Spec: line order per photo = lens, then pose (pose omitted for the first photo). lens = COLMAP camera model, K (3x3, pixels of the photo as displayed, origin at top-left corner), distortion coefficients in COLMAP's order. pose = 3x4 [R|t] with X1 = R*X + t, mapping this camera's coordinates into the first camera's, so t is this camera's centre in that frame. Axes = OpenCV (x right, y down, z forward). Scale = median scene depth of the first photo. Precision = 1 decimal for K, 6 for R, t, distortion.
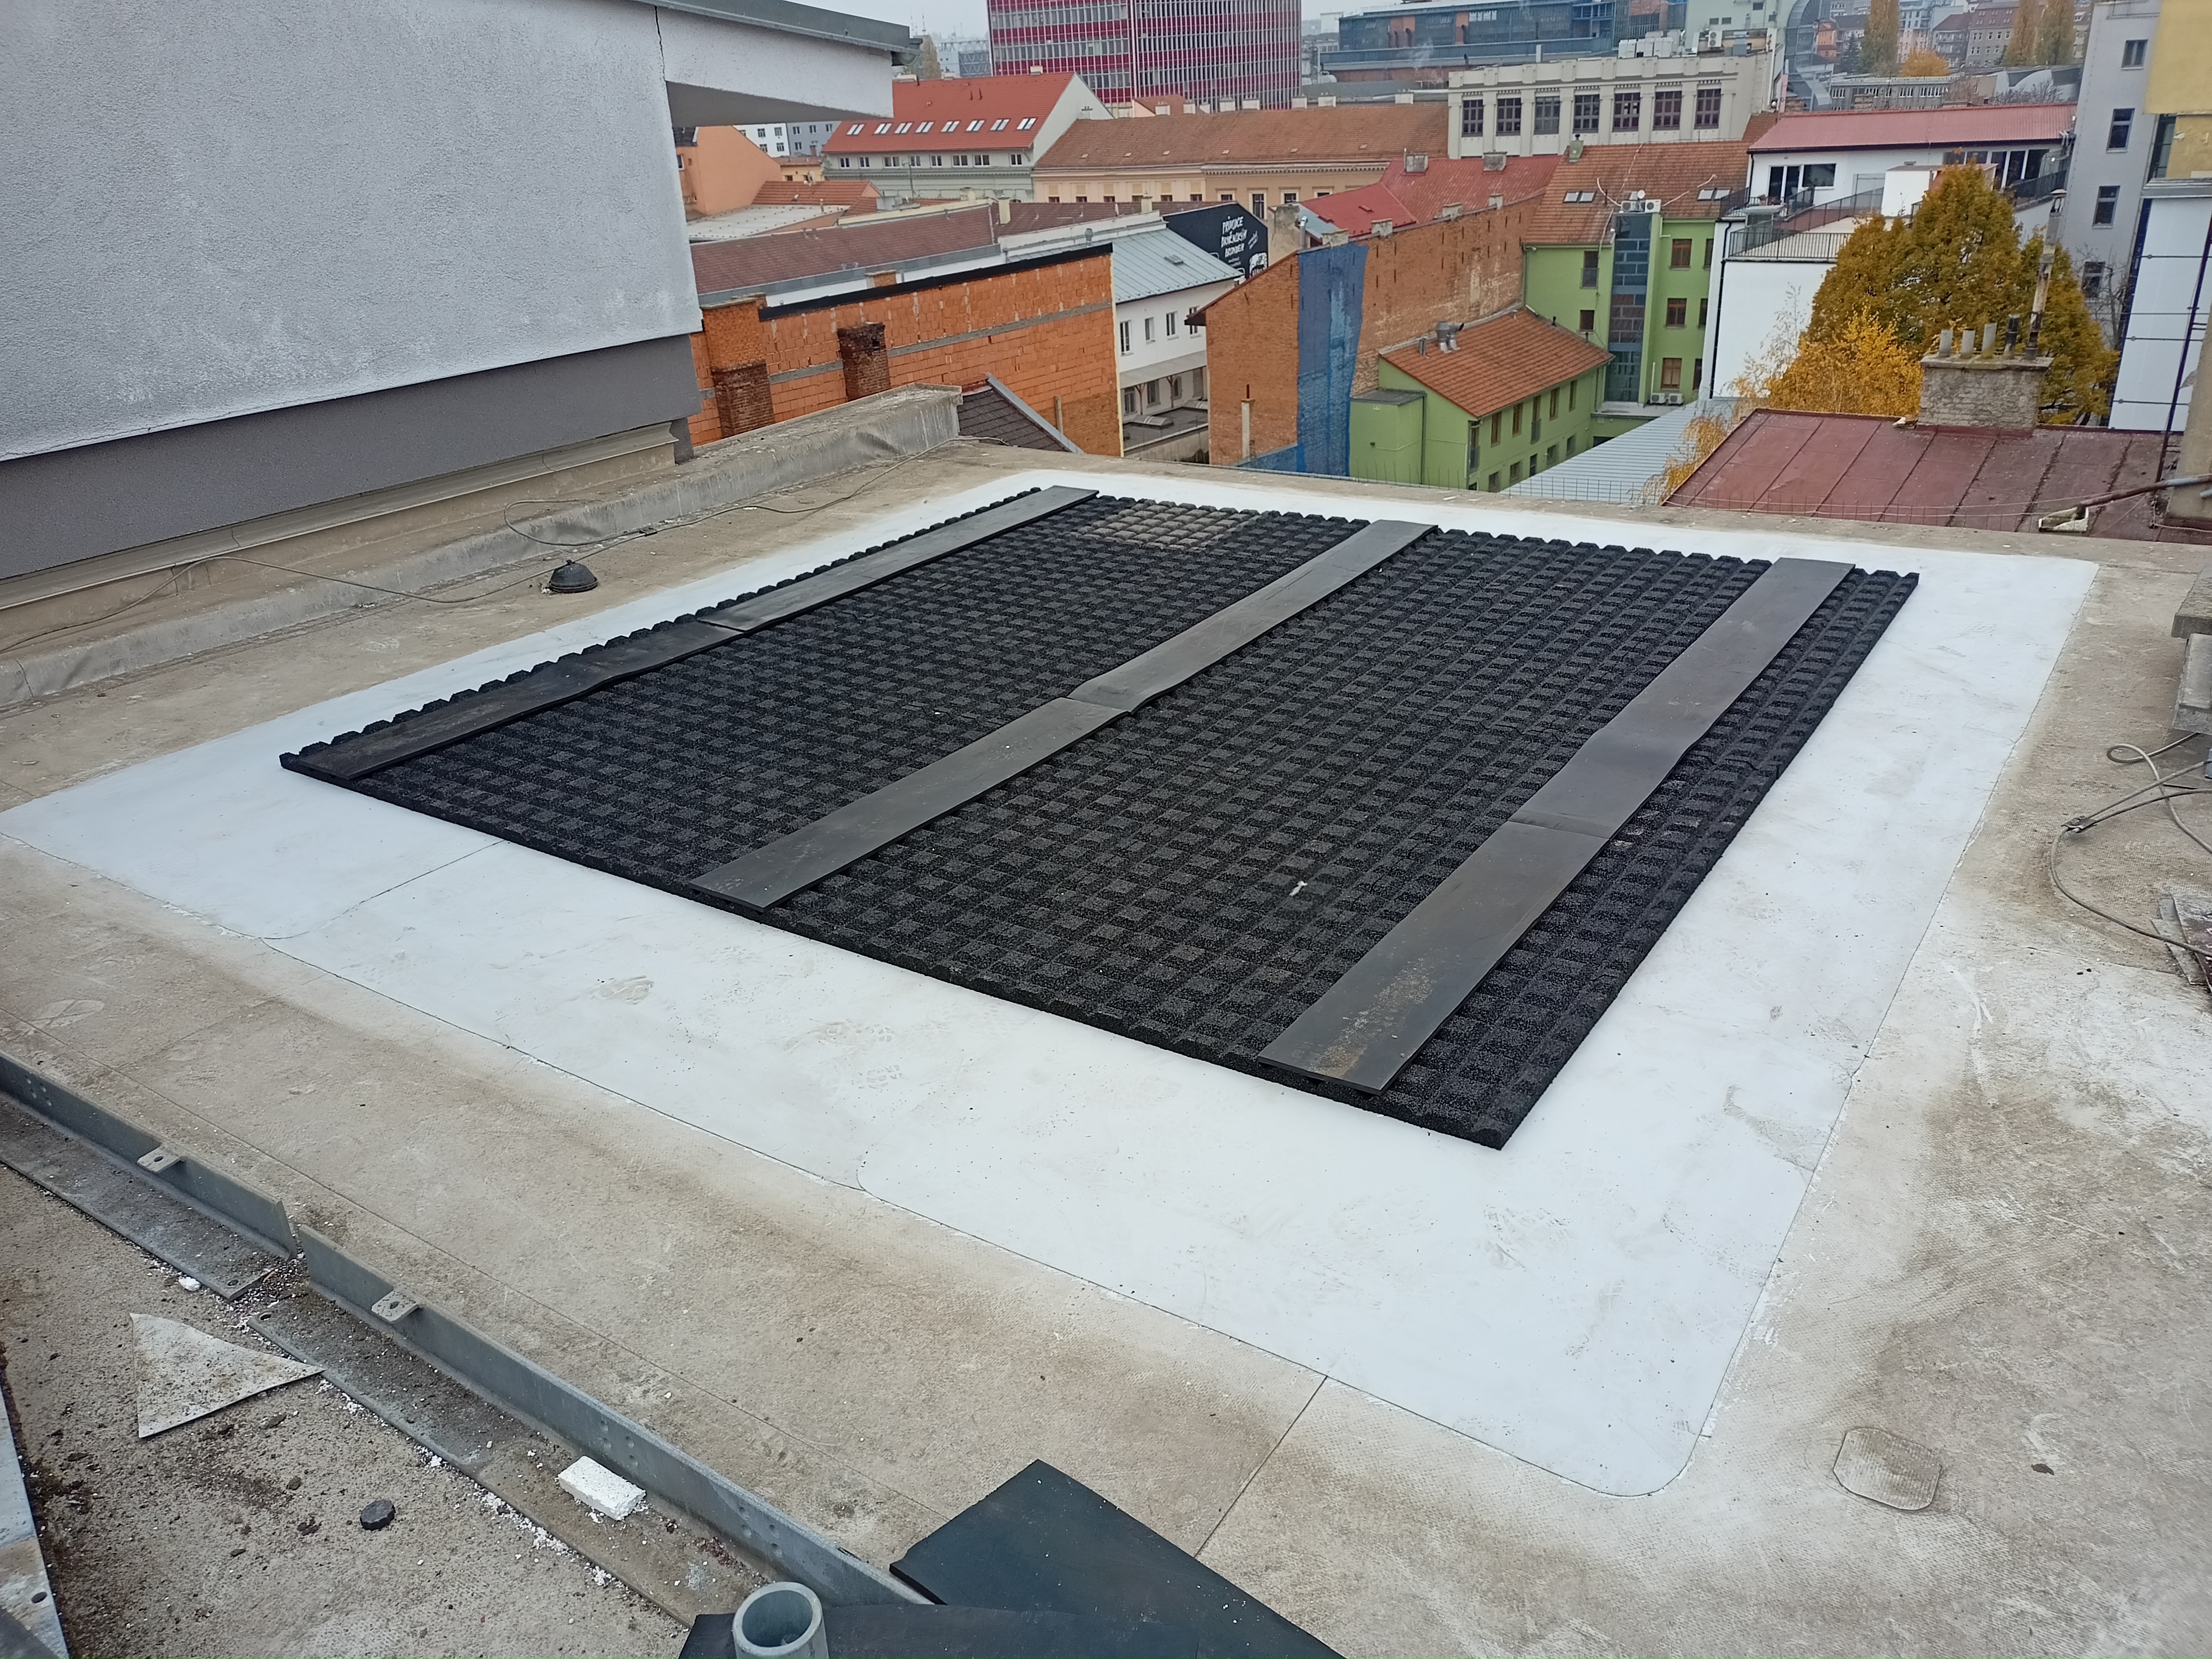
lens RADIAL K [[1695.4, 0, 1106.0], [0, 1695.4, 829.5], [0, 0, 1]] dist [0.003673, 0.002988]
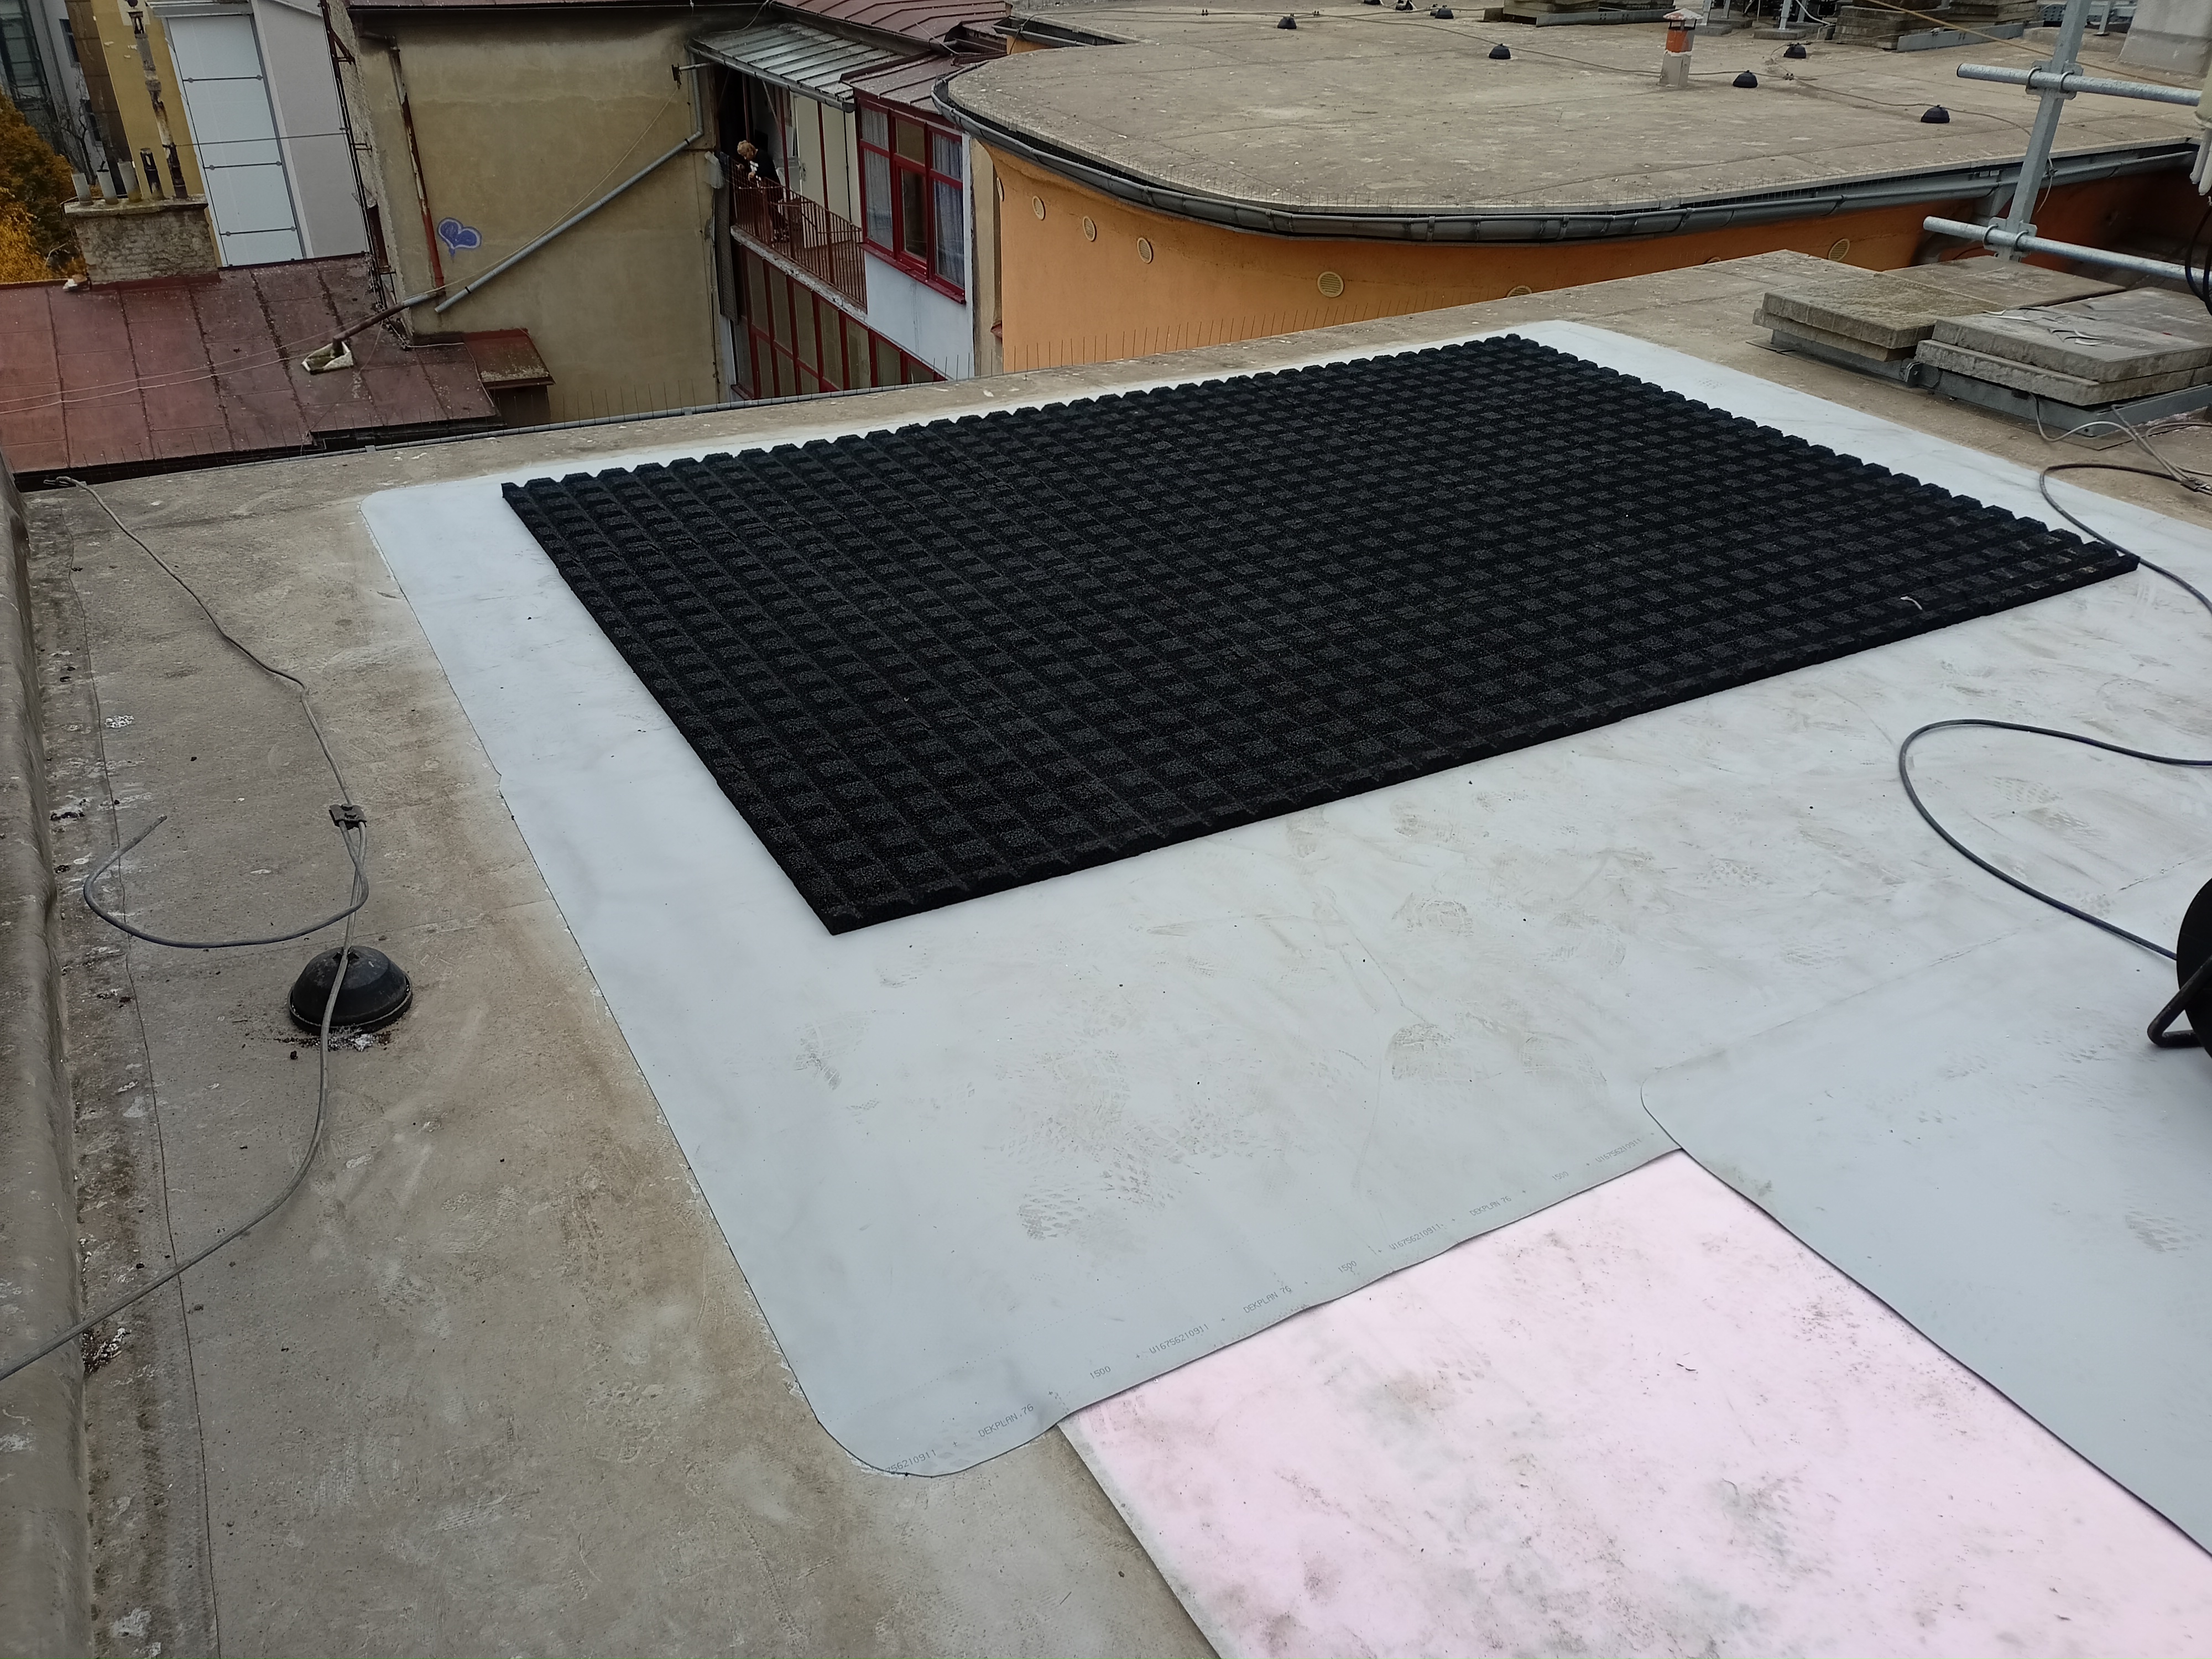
lens RADIAL K [[1695.4, 0, 1106.0], [0, 1695.4, 829.5], [0, 0, 1]] dist [0.003673, 0.002988]
pose [[0.449515, -0.398852, 0.799283, -0.107190], [0.328806, 0.905838, 0.267104, -0.045205], [-0.830556, 0.142742, 0.538333, 0.128073]]
